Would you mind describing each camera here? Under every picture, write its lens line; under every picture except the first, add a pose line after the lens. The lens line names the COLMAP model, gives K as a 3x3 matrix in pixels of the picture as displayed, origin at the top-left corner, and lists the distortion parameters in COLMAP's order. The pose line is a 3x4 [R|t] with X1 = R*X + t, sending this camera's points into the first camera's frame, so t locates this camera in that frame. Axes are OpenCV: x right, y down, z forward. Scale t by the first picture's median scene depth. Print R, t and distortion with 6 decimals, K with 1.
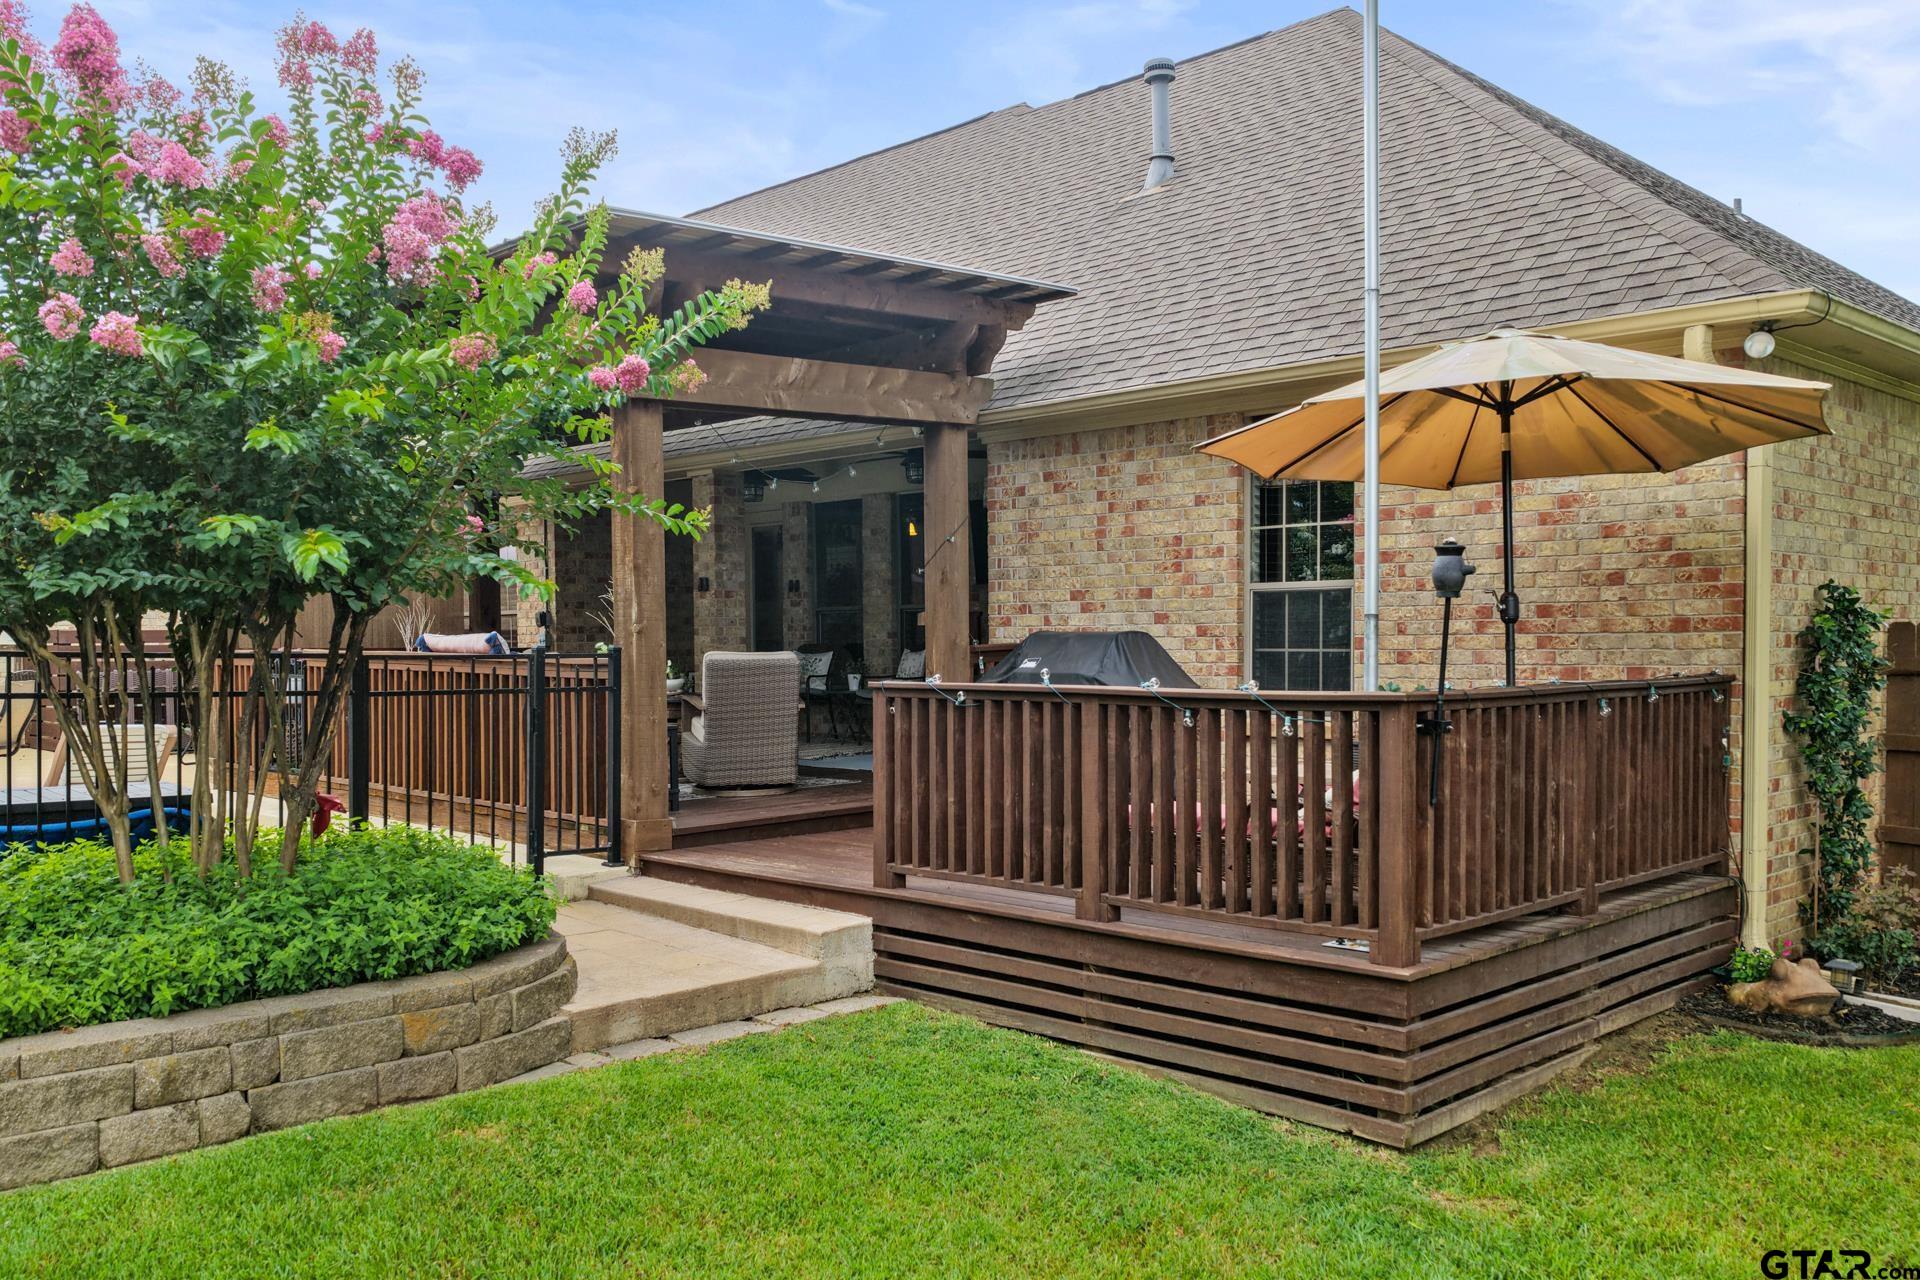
lens RADIAL K [[1575.5, 0, 957.4], [0, 1575.5, 644.9], [0, 0, 1]] dist [-0.009761, 0.003808]
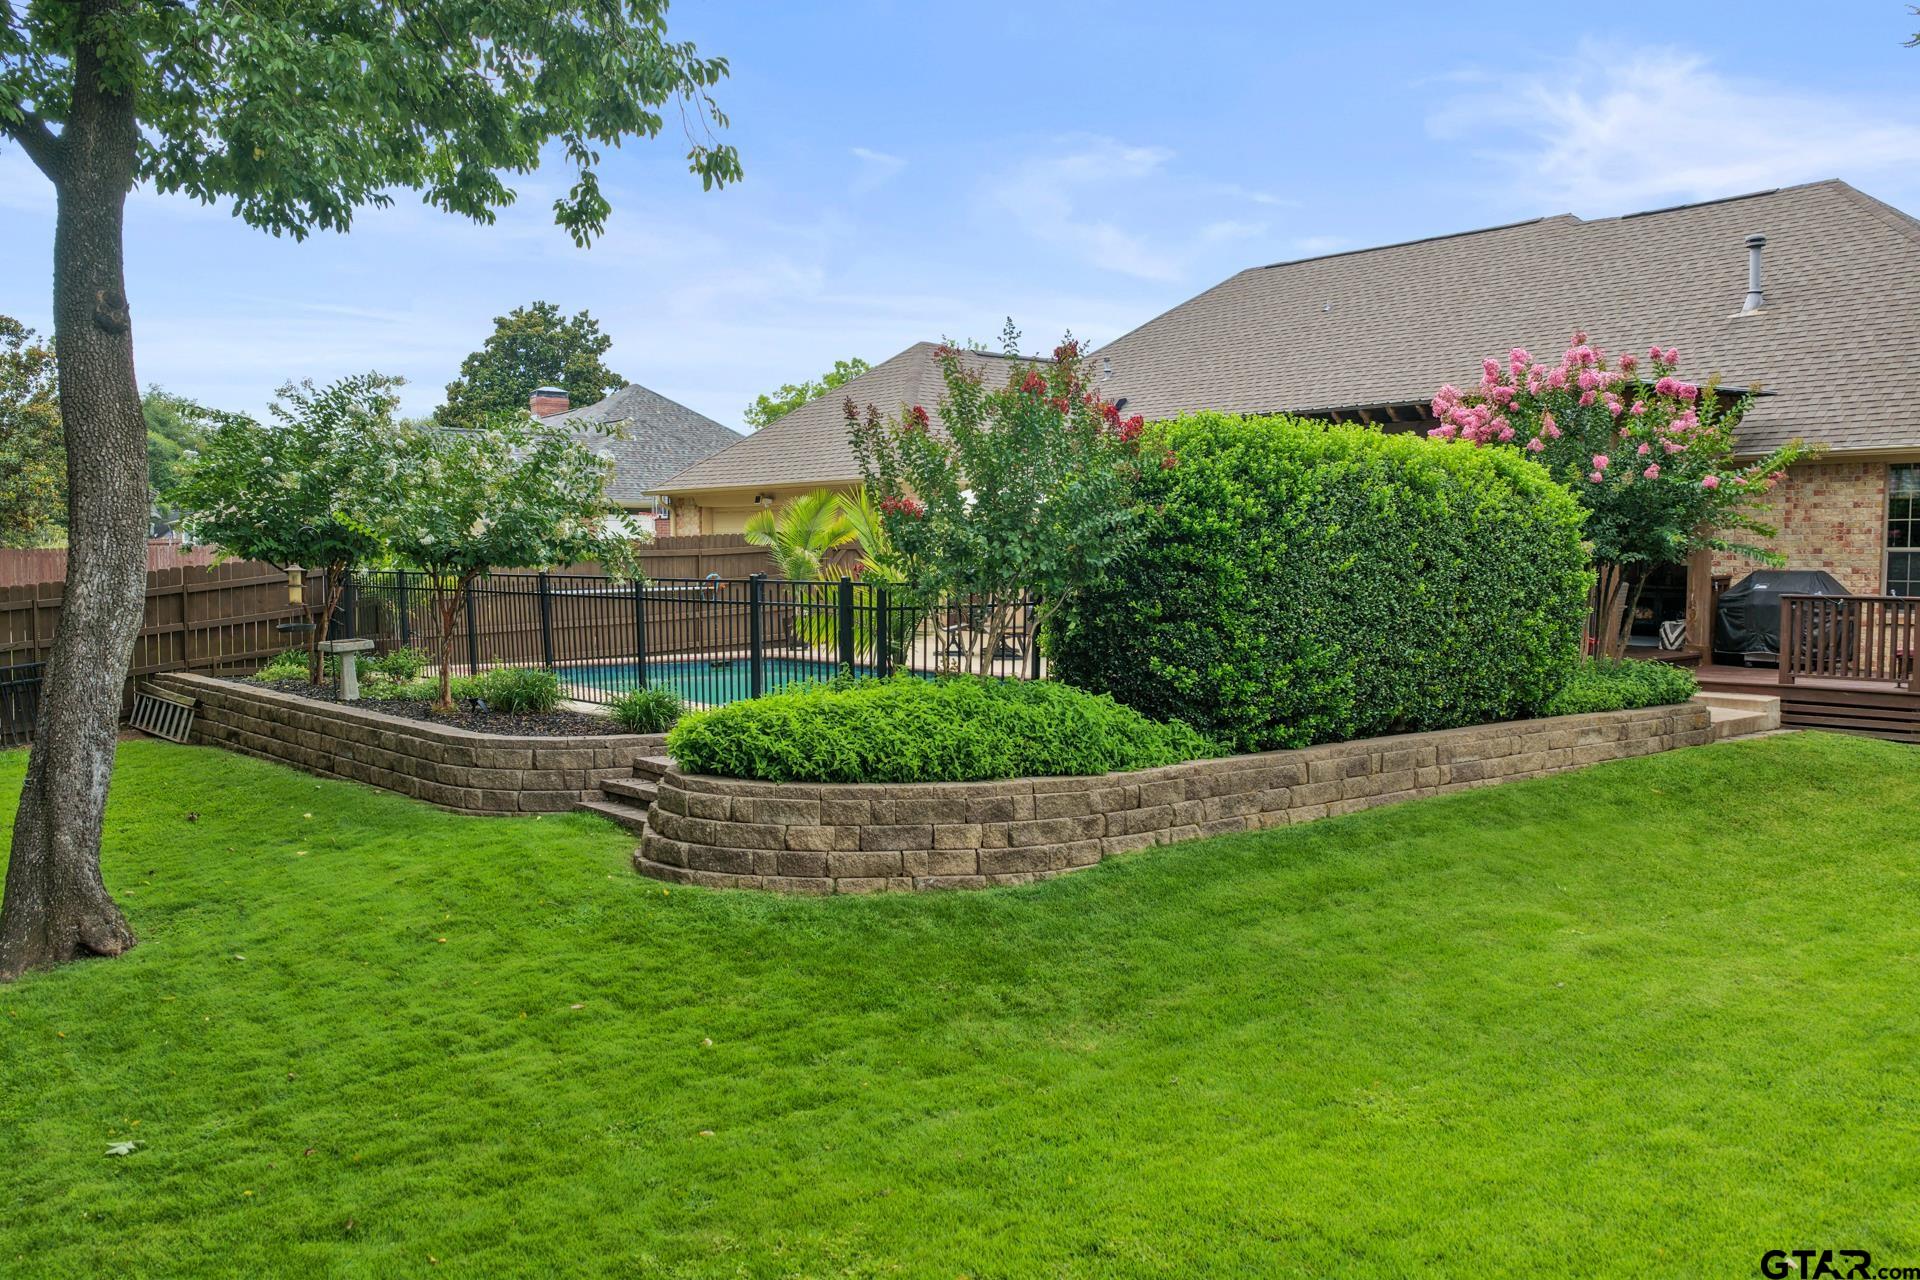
lens RADIAL K [[1575.5, 0, 962.9], [0, 1575.5, 640.6], [0, 0, 1]] dist [-0.009761, 0.003808]
pose [[0.999095, 0.010121, -0.041310, -0.879114], [-0.008072, 0.998743, 0.049466, -0.009716], [0.041758, -0.049087, 0.997921, -1.022836]]
